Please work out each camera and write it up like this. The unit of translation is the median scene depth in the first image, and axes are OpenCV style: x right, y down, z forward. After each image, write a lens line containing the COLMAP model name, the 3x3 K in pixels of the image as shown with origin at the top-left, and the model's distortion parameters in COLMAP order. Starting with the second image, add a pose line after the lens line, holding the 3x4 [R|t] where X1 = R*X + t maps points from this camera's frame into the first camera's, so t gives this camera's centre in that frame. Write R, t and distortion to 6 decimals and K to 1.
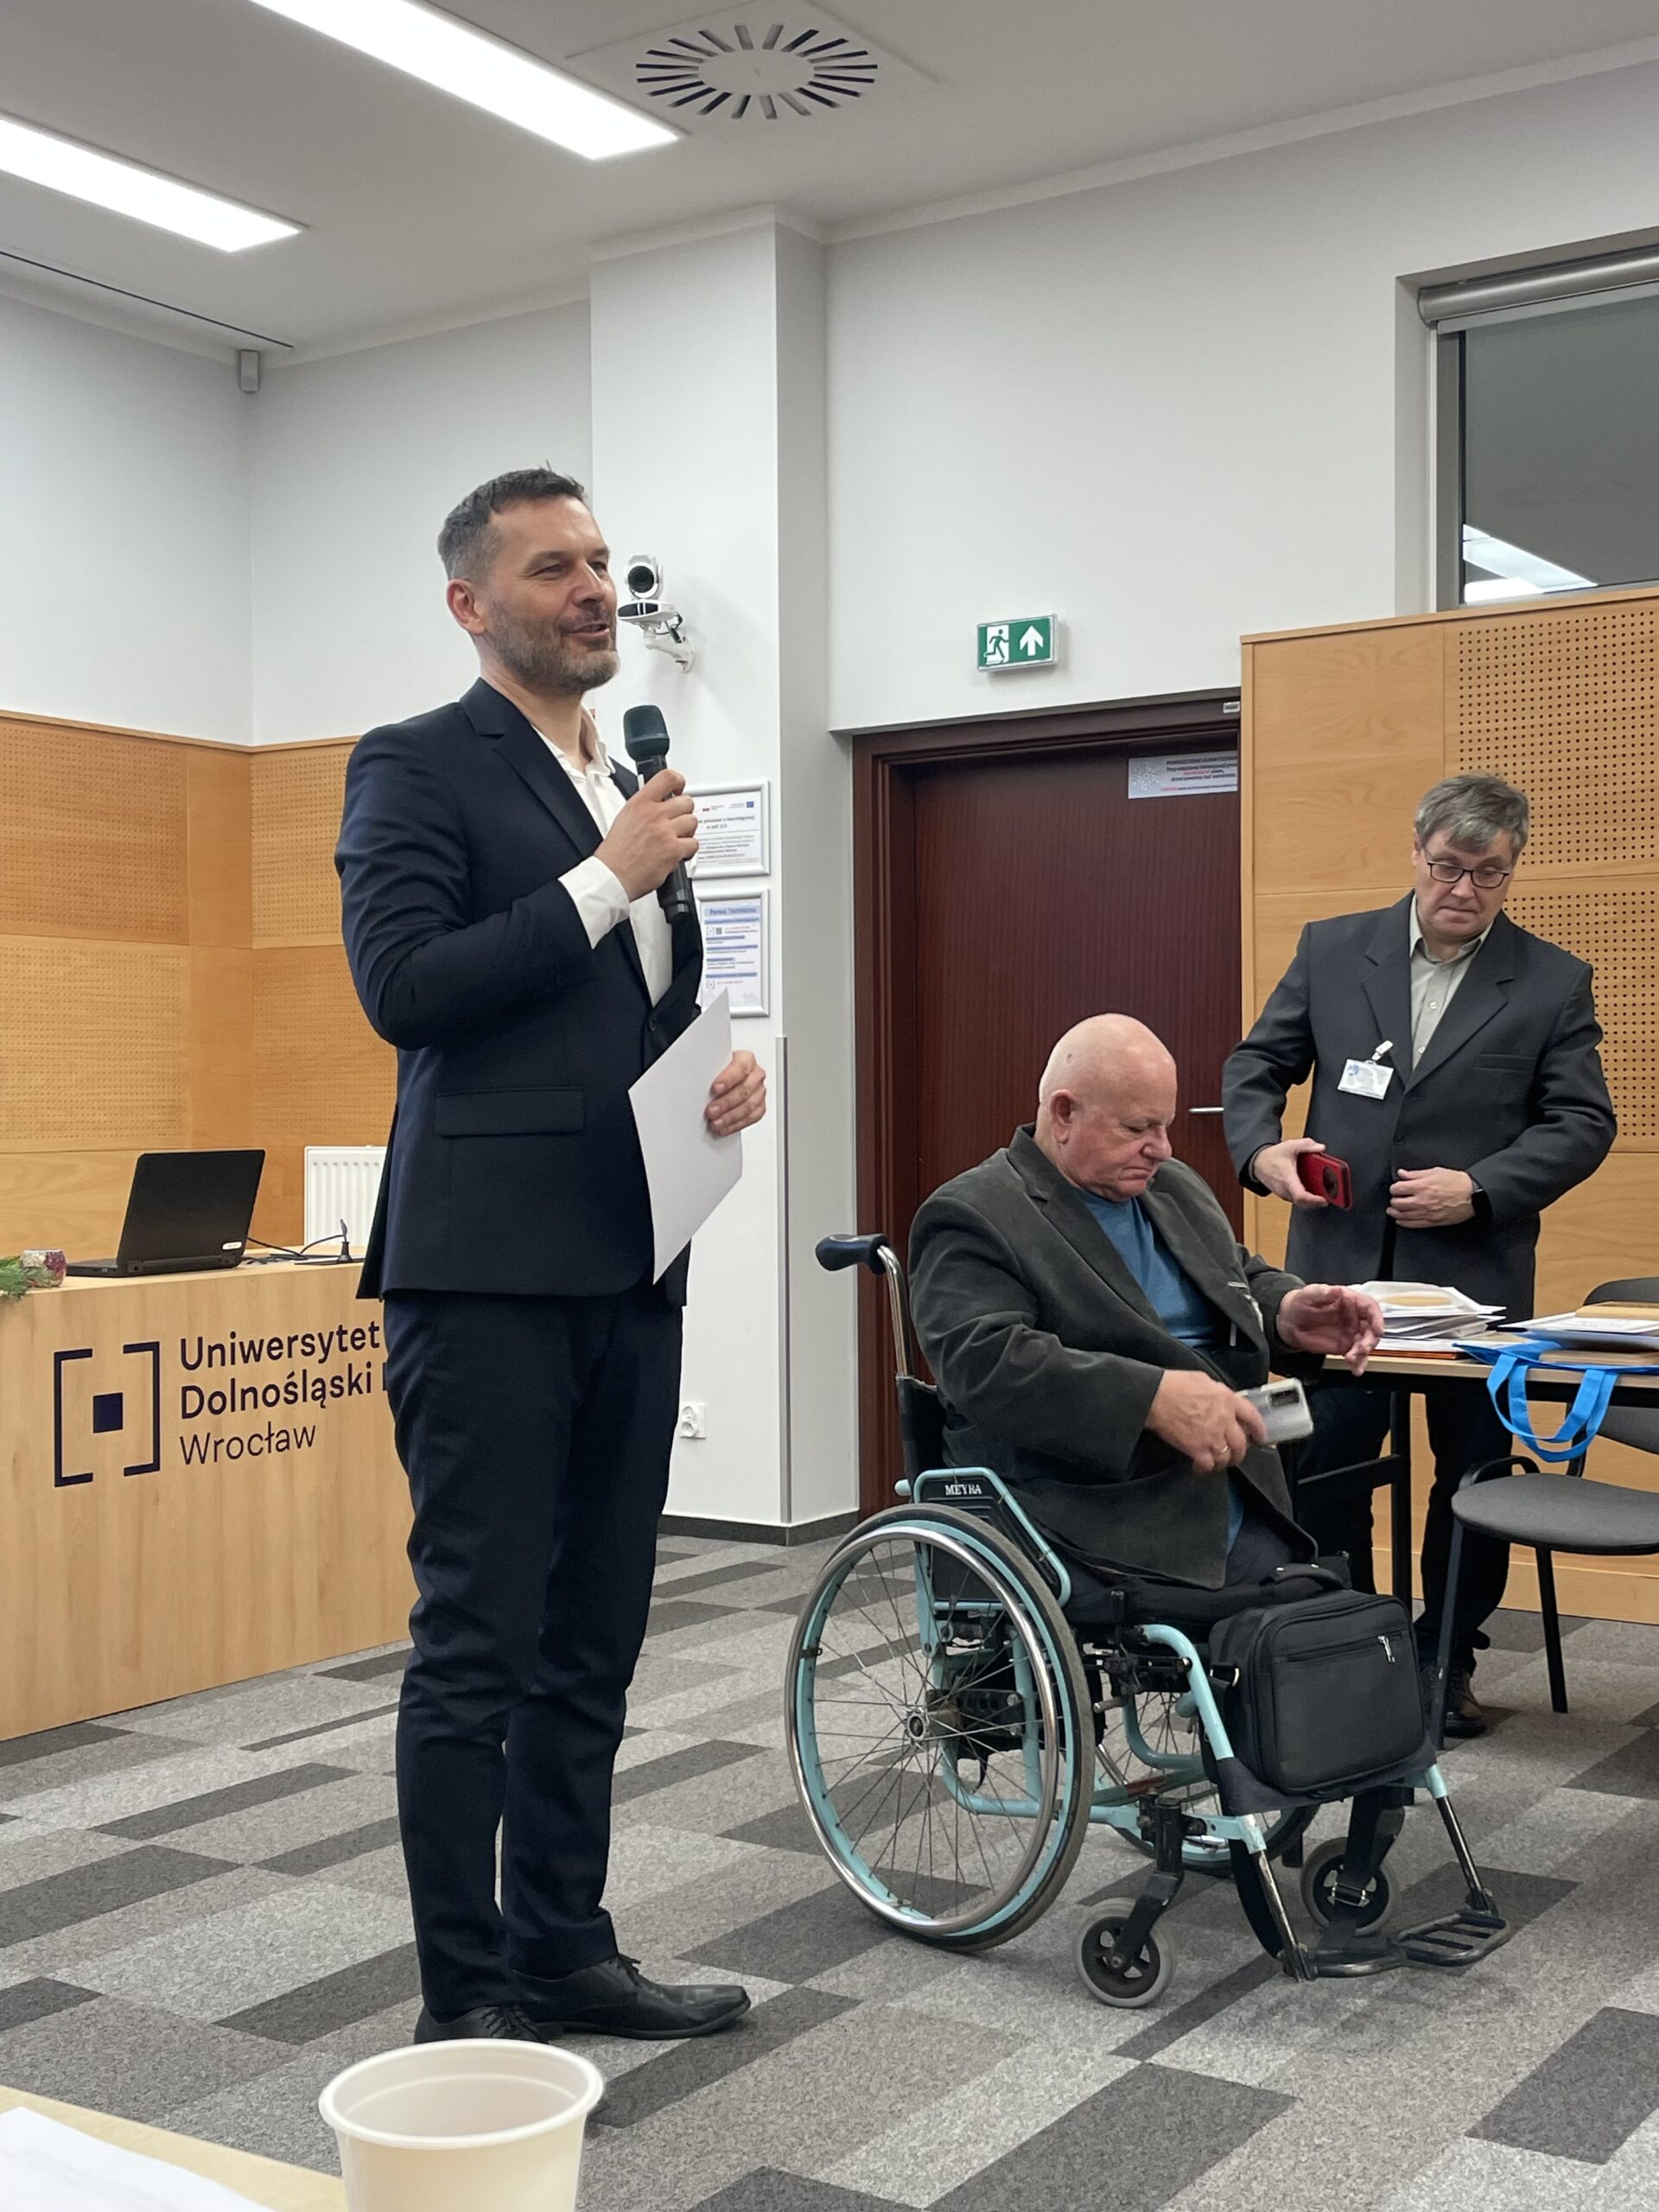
lens RADIAL K [[2661.3, 0, 829.5], [0, 2661.3, 1106.0], [0, 0, 1]] dist [0.141740, -0.355844]
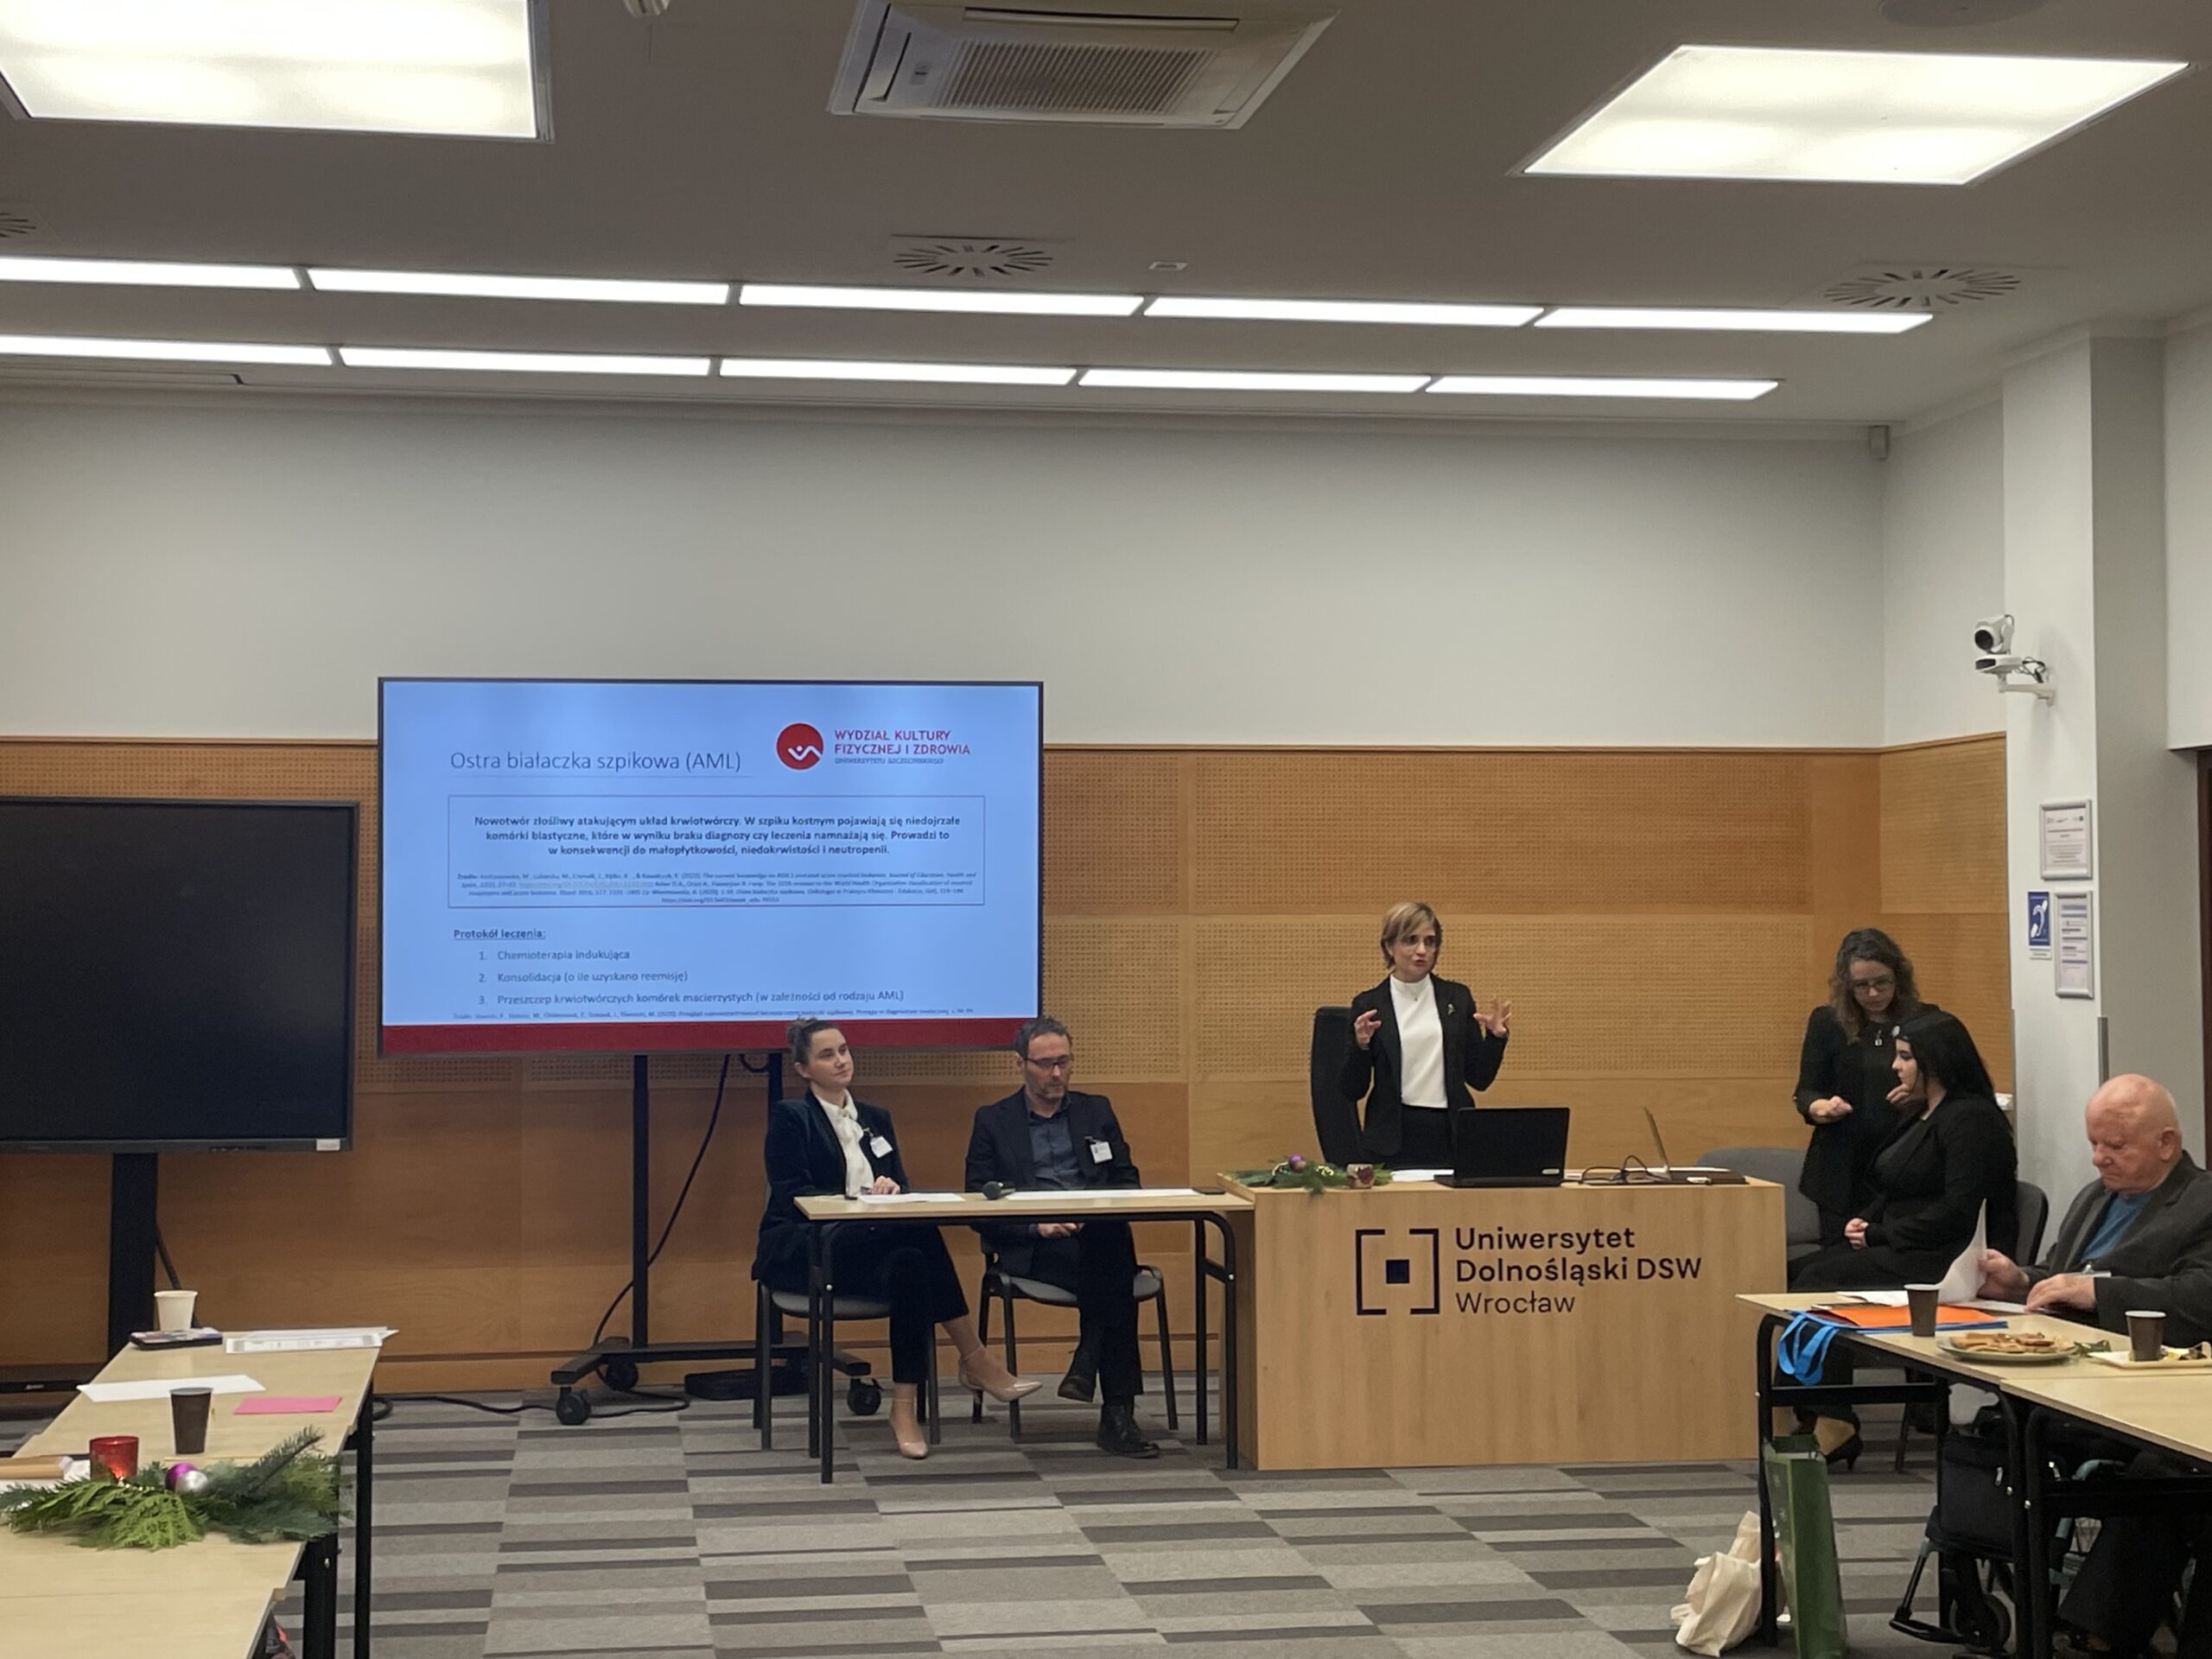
lens RADIAL K [[3156.9, 0, 1106.0], [0, 3156.9, 829.5], [0, 0, 1]] dist [0.195843, -0.600300]
pose [[0.673442, -0.013149, -0.739123, 0.919233], [-0.004544, 0.999749, -0.021927, -0.094869], [0.739226, 0.018125, 0.673213, -0.346502]]
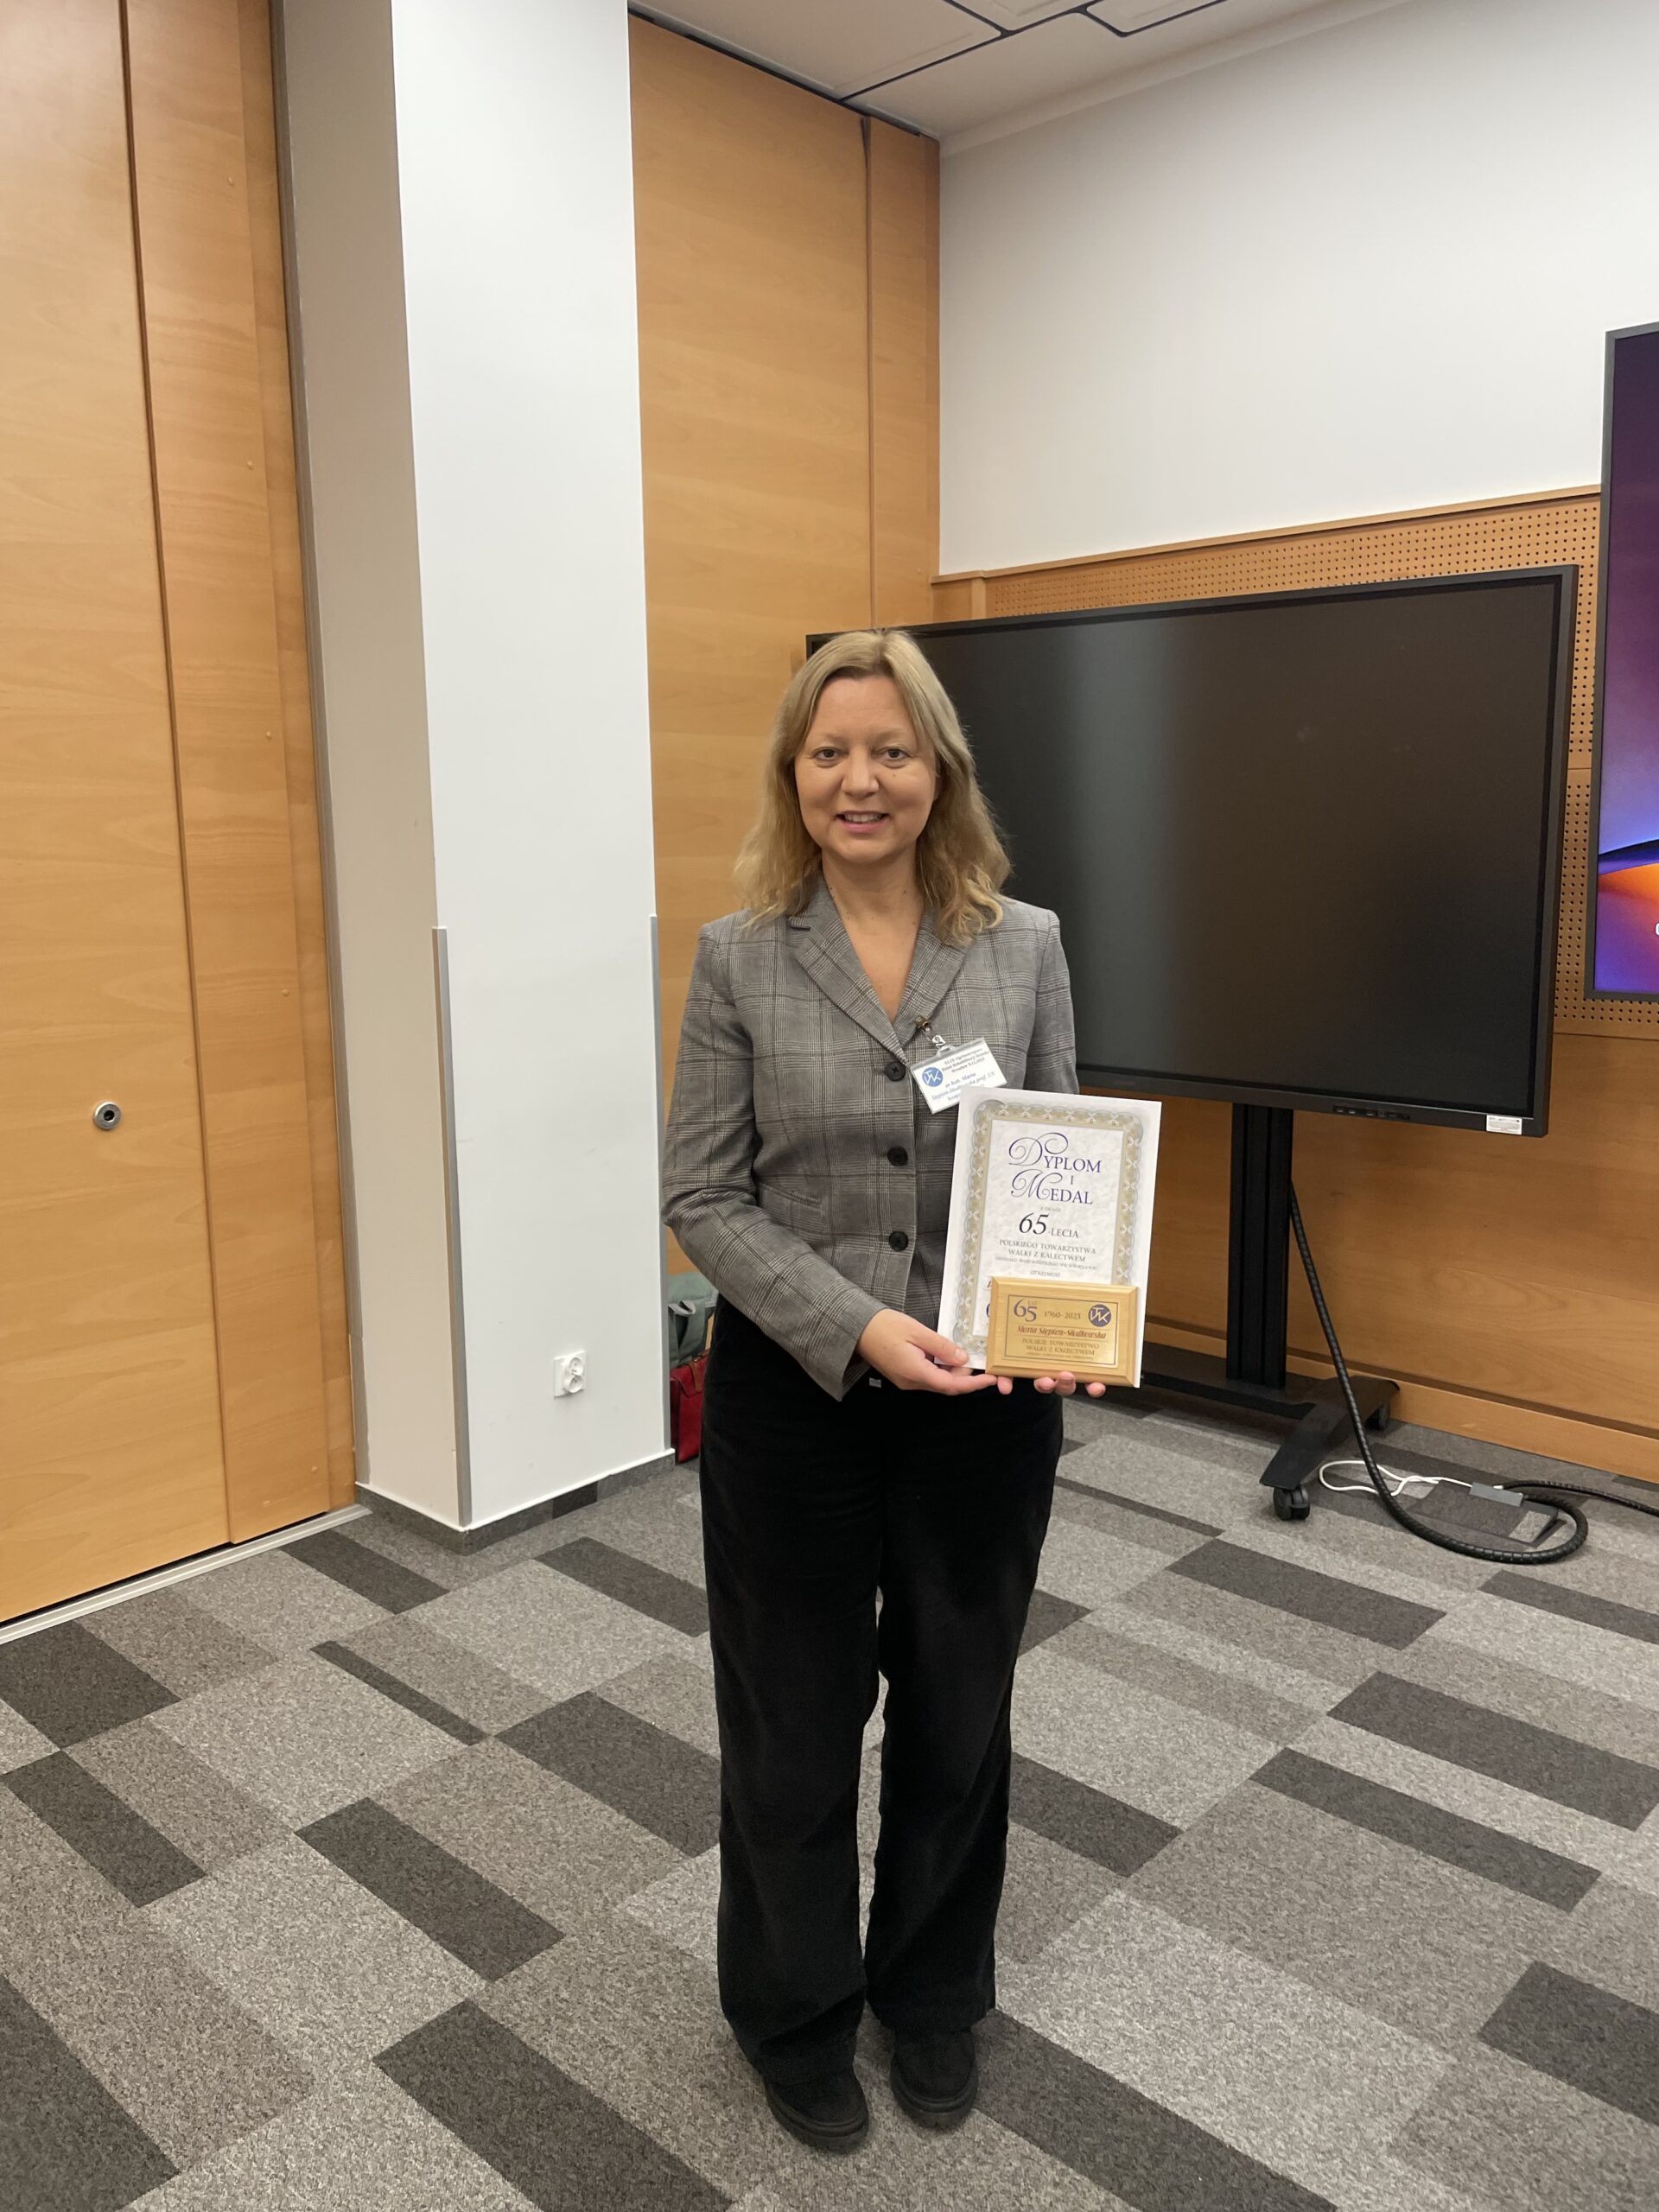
lens RADIAL K [[1674.6, 0, 829.5], [0, 1674.6, 1106.0], [0, 0, 1]] dist [0.084142, -0.111699]
pose [[-0.157825, 0.172102, -0.972354, -0.141223], [0.011081, 0.984942, 0.172531, -0.069379], [0.987405, 0.016455, -0.157356, 0.452727]]
